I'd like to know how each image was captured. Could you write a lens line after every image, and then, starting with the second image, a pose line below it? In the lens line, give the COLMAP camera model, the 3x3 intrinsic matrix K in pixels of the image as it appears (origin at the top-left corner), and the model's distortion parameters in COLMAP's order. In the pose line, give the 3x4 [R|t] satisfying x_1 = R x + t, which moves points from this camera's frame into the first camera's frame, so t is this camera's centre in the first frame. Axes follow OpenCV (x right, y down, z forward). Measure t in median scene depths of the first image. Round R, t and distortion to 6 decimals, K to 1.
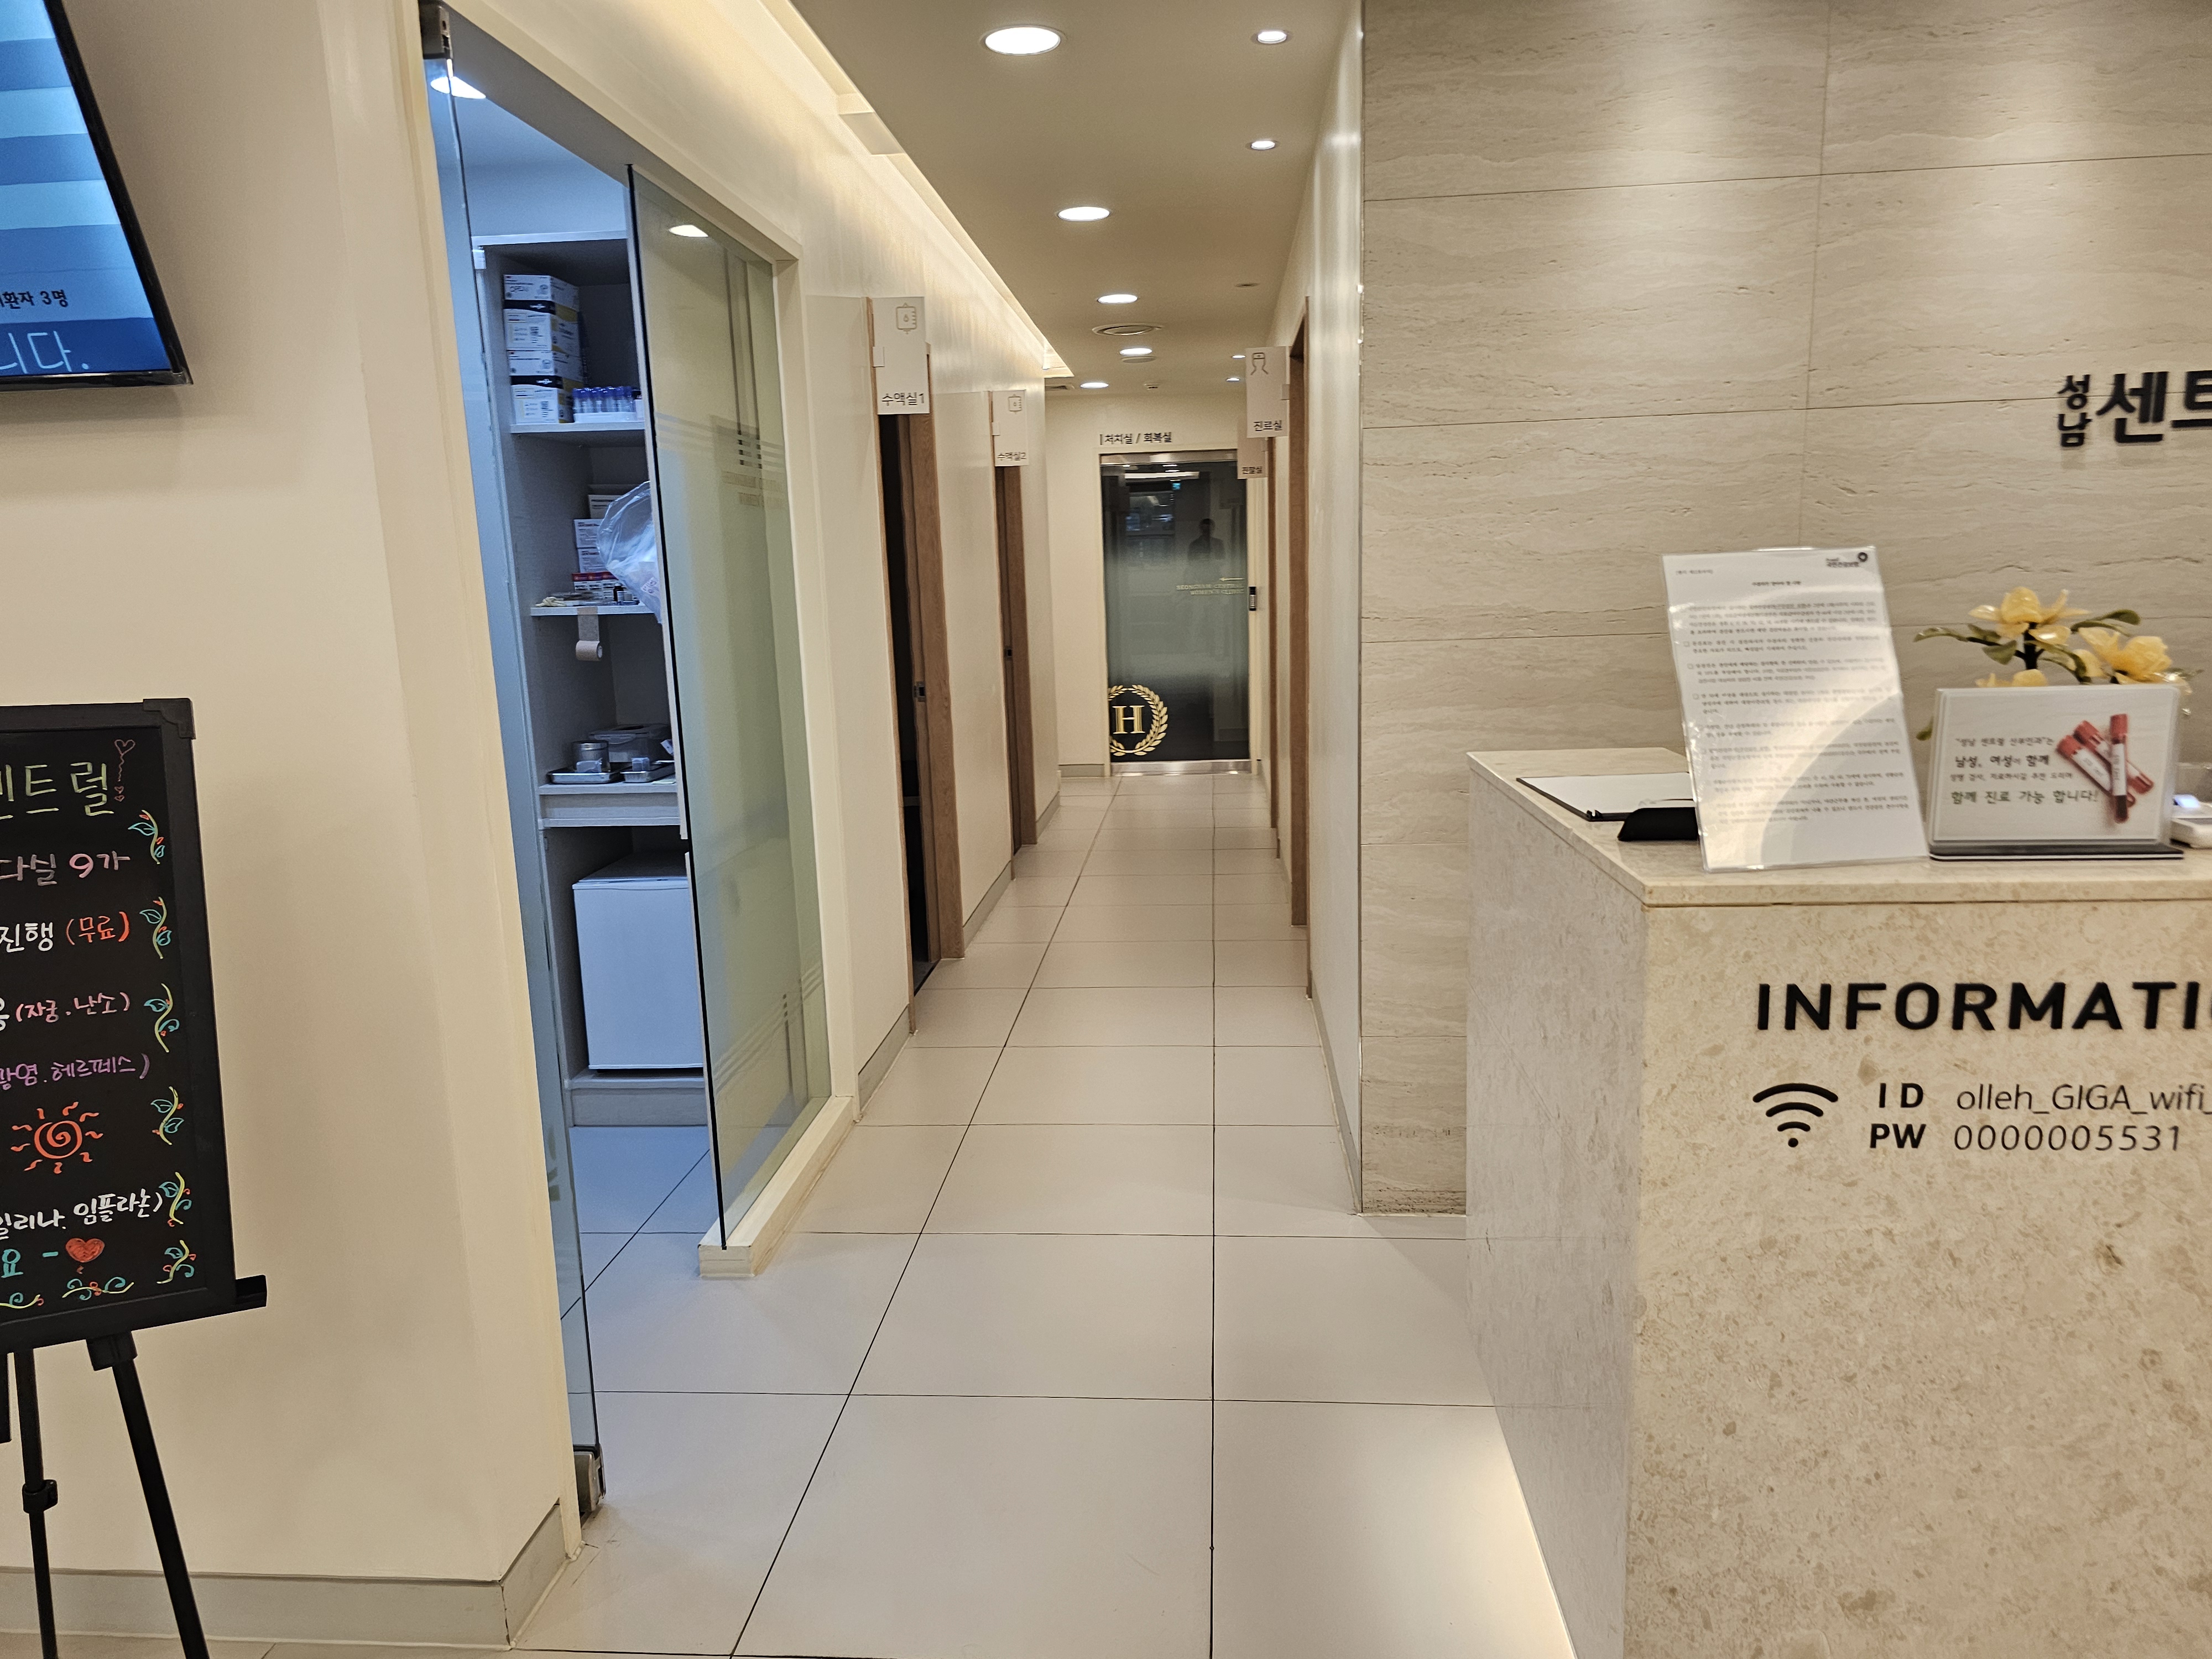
lens RADIAL K [[1481.0, 0, 1096.4], [0, 1481.0, 838.8], [0, 0, 1]] dist [0.017307, -0.005773]
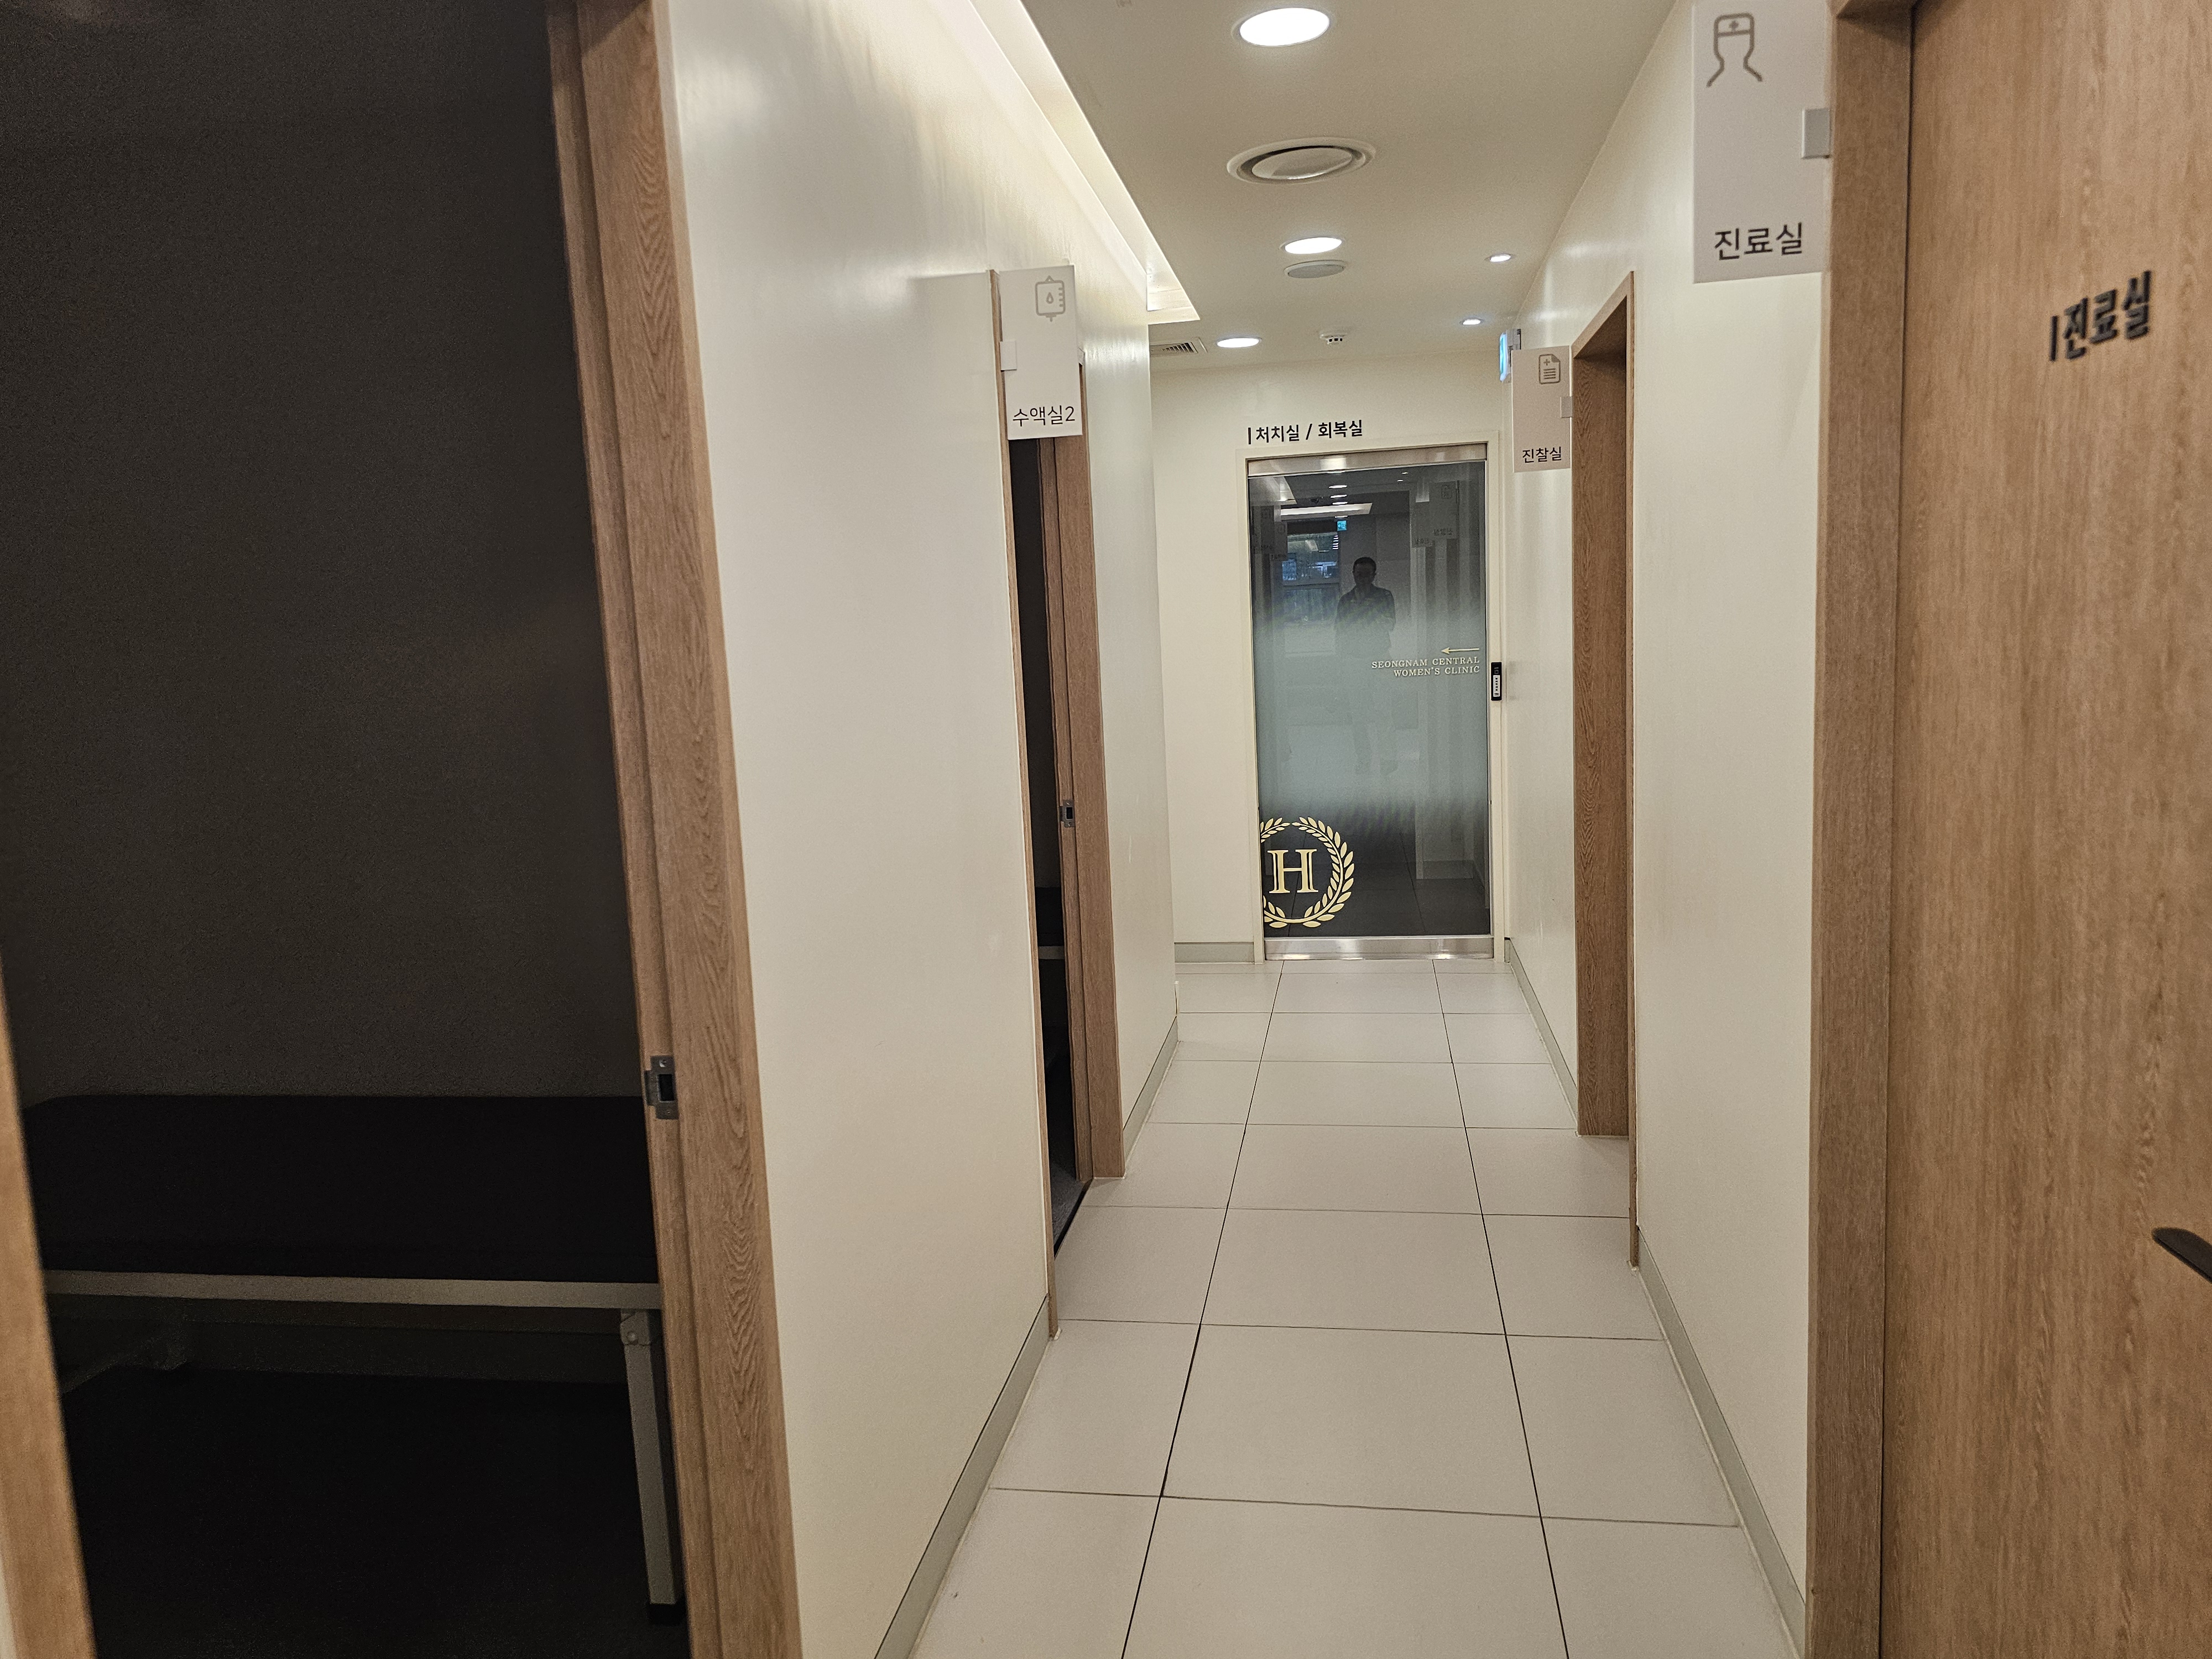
lens RADIAL K [[1494.9, 0, 1069.4], [0, 1494.9, 824.4], [0, 0, 1]] dist [0.074941, -0.064654]
pose [[0.992876, -0.004636, -0.119059, 0.010974], [-0.000802, 0.998960, -0.045580, -0.247945], [0.119147, 0.045351, 0.991840, 1.211807]]
